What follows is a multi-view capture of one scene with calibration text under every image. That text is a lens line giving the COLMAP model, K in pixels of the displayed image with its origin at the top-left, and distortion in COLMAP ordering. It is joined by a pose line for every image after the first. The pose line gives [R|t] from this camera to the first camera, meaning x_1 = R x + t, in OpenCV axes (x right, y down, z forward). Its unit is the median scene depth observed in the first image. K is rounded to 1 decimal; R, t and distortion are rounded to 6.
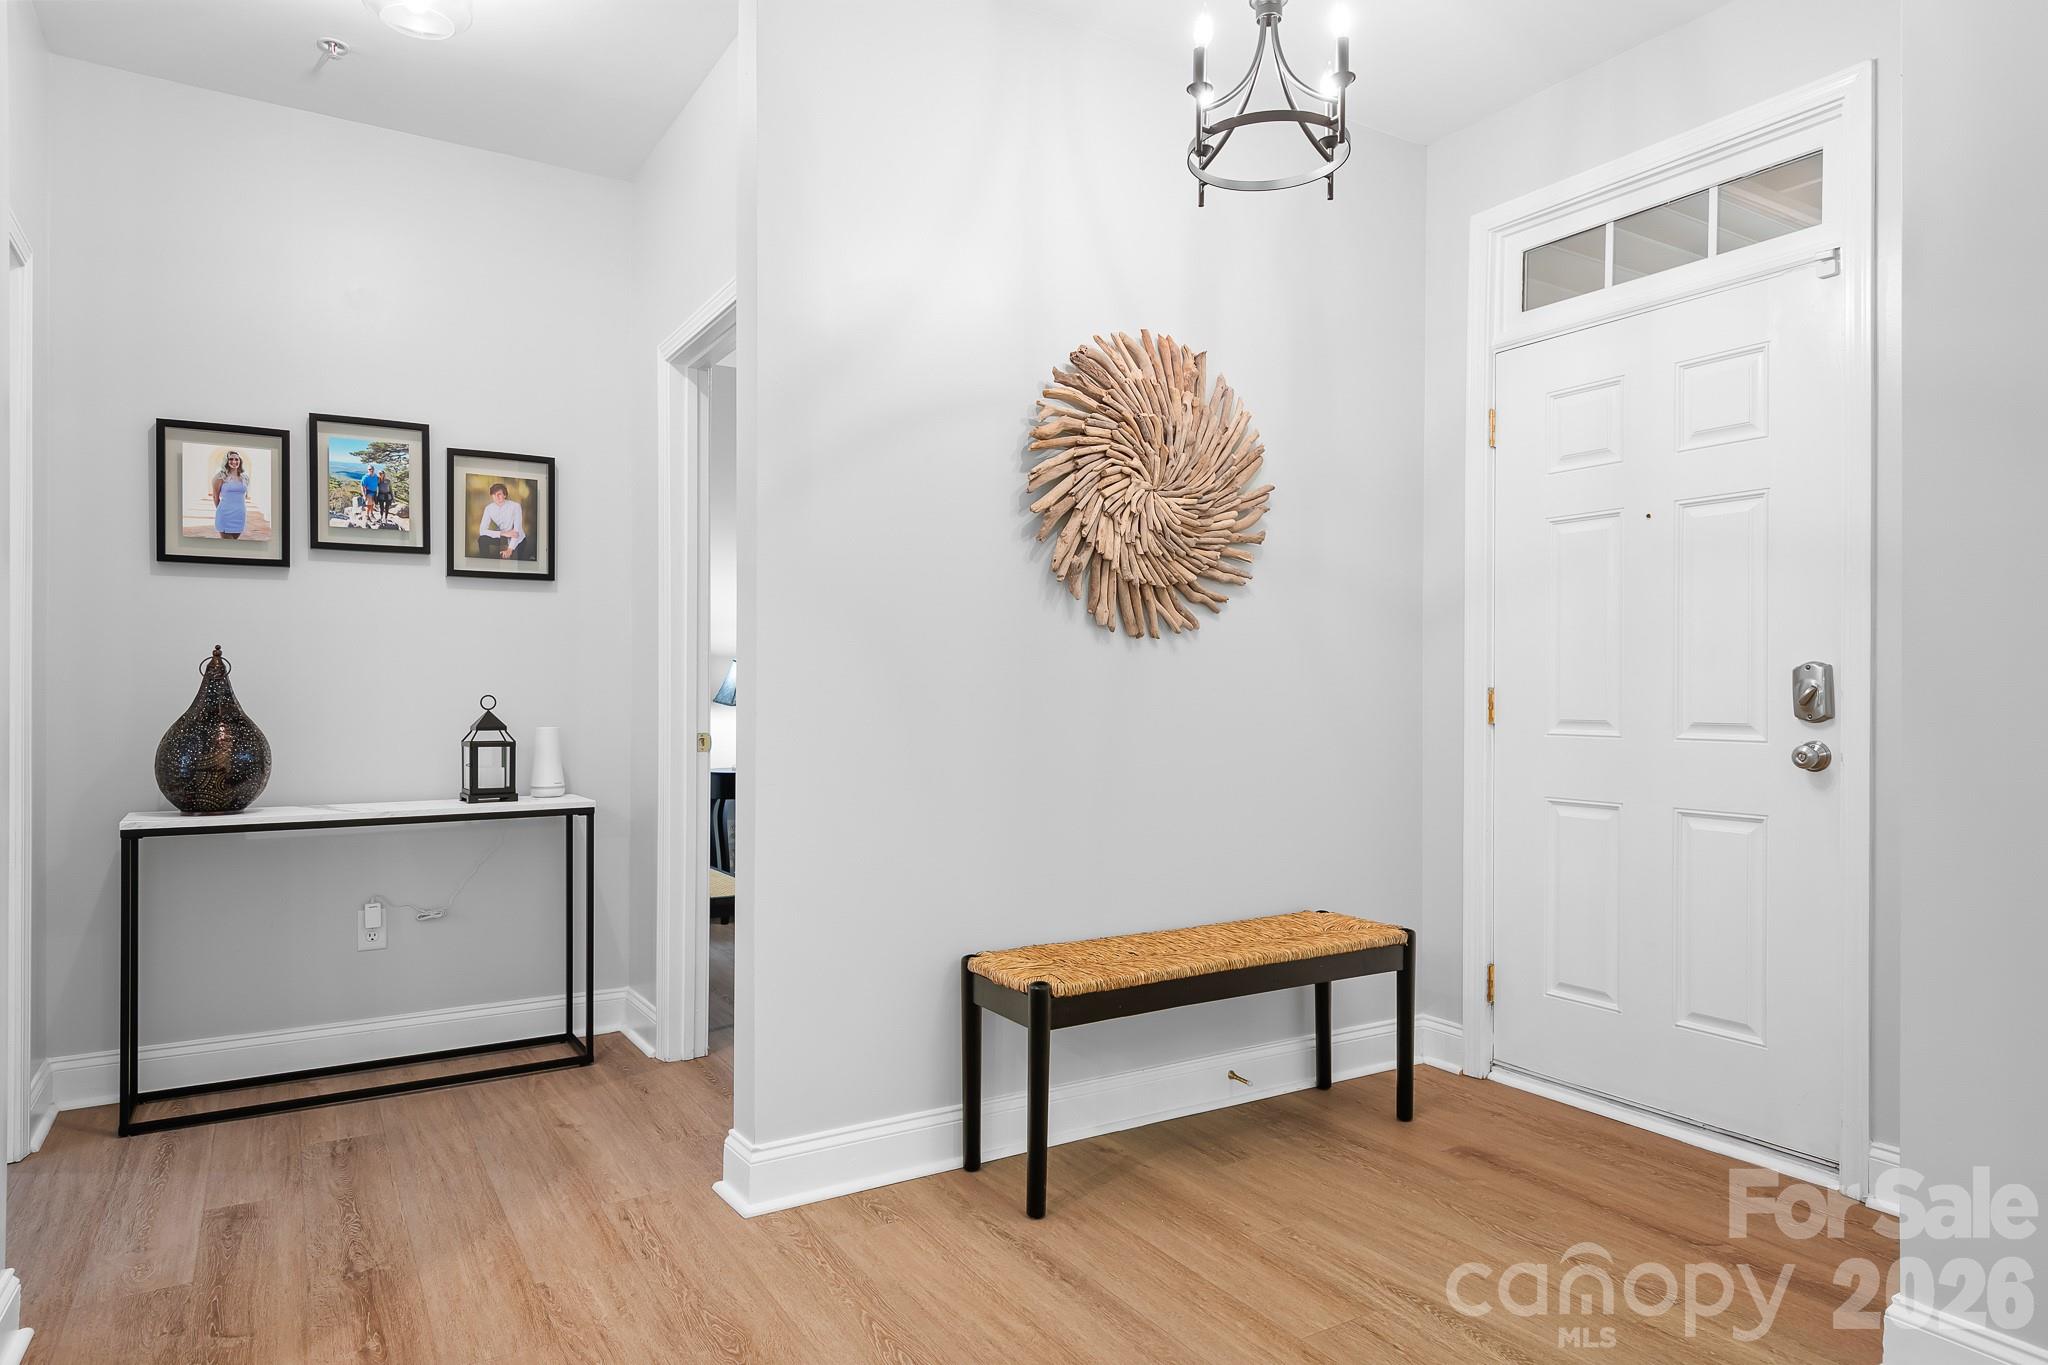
lens RADIAL K [[1236.1, 0, 1021.3], [0, 1236.1, 684.3], [0, 0, 1]] dist [0.007587, 0.001552]
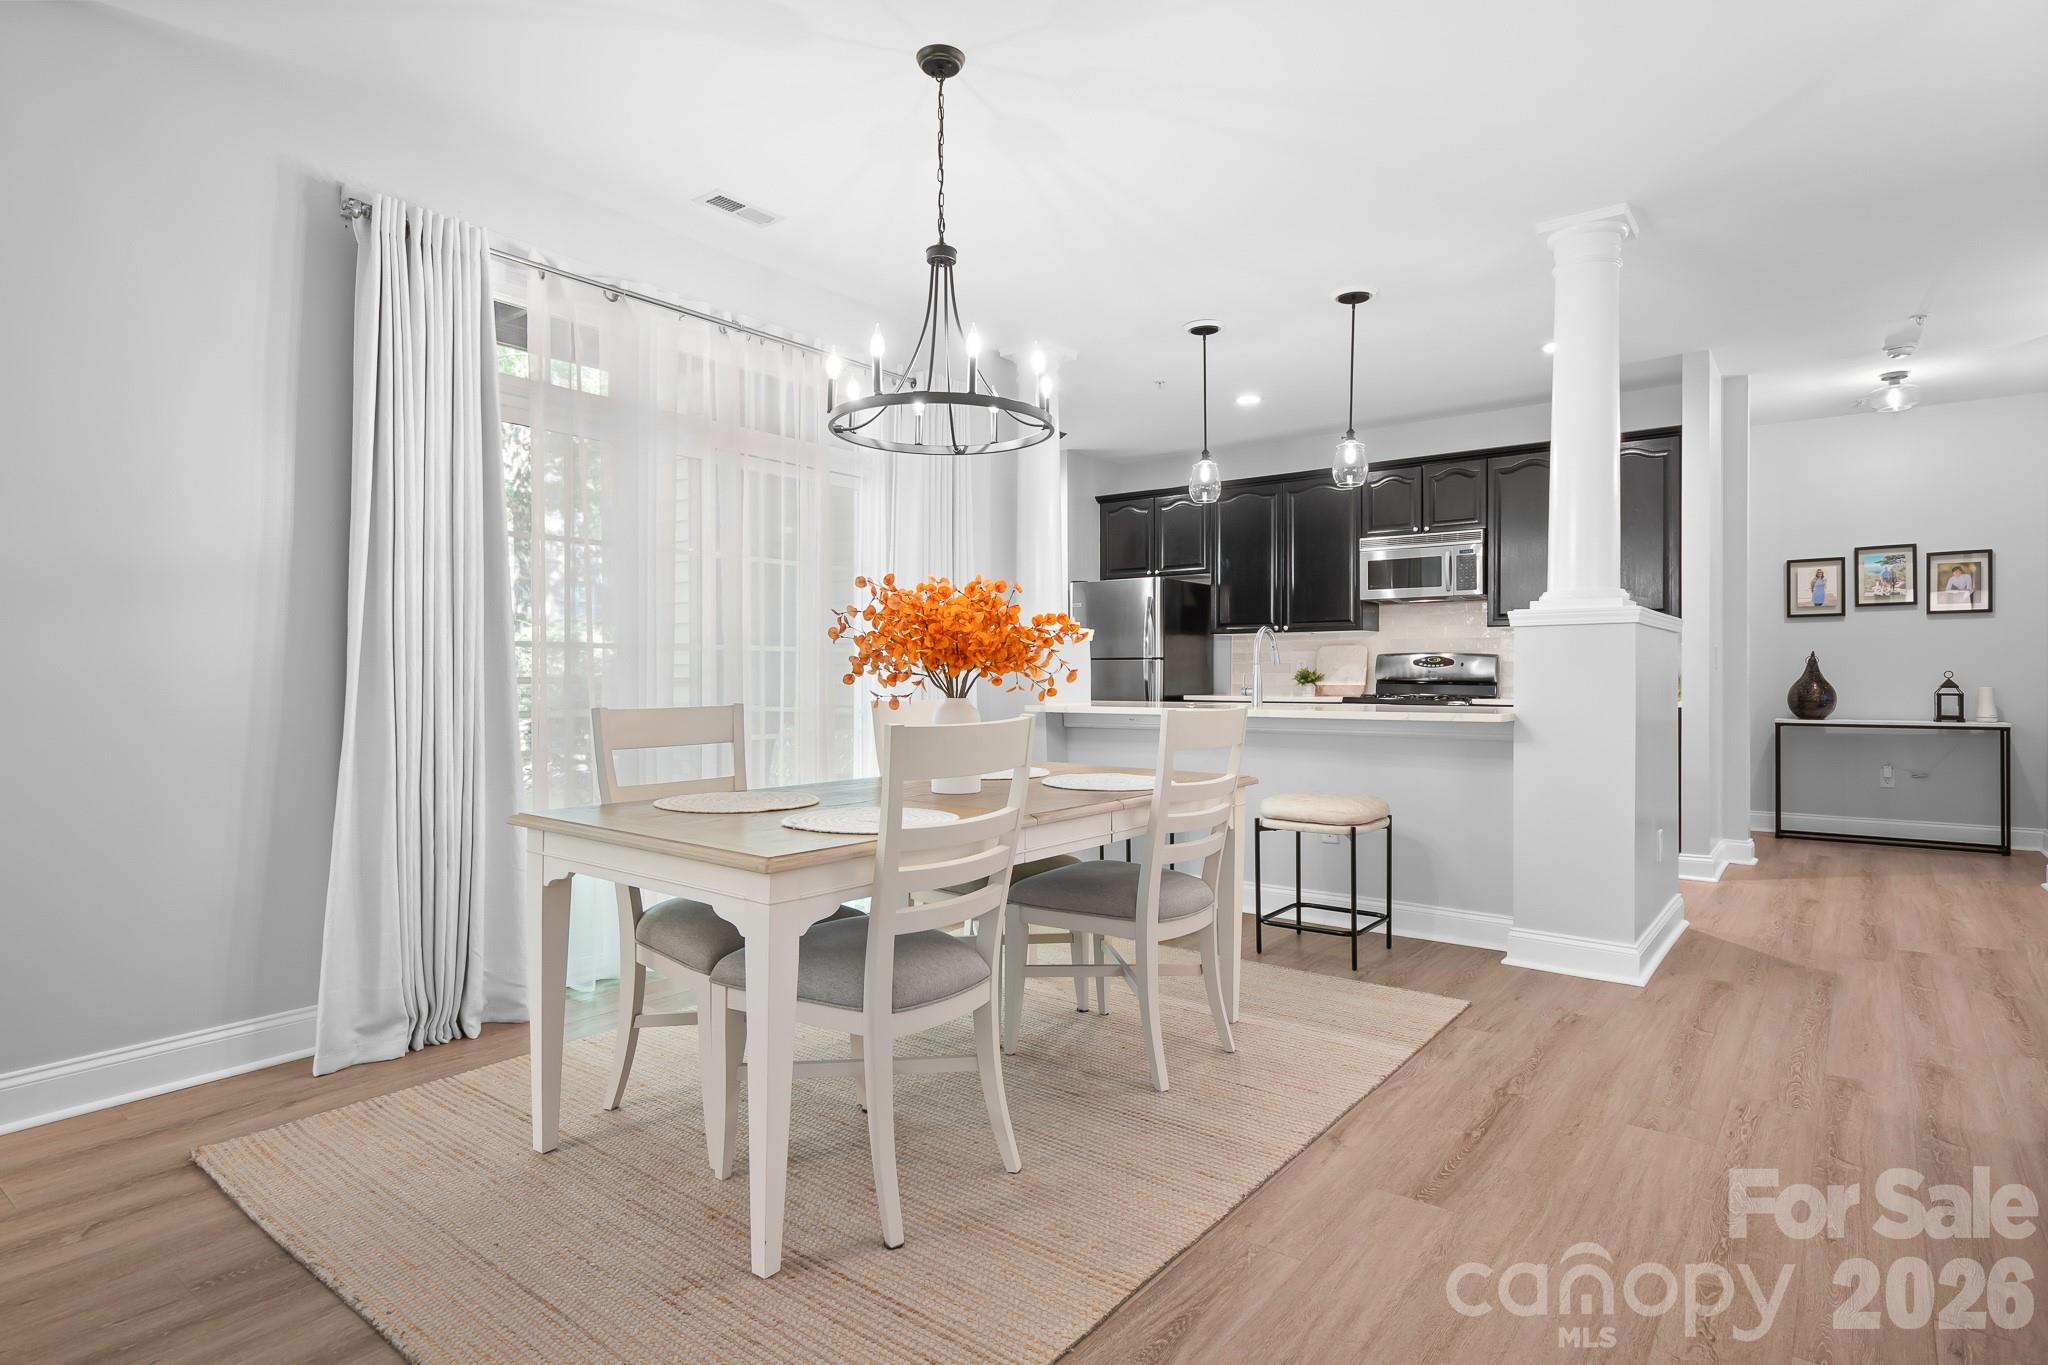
lens RADIAL K [[1063.0, 0, 1025.9], [0, 1063.0, 676.0], [0, 0, 1]] dist [0.002983, -0.000368]
pose [[0.339443, -0.007905, -0.940593, 0.739801], [0.003679, 0.999968, -0.007076, 0.024348], [0.940619, -0.001059, 0.339461, -1.084625]]
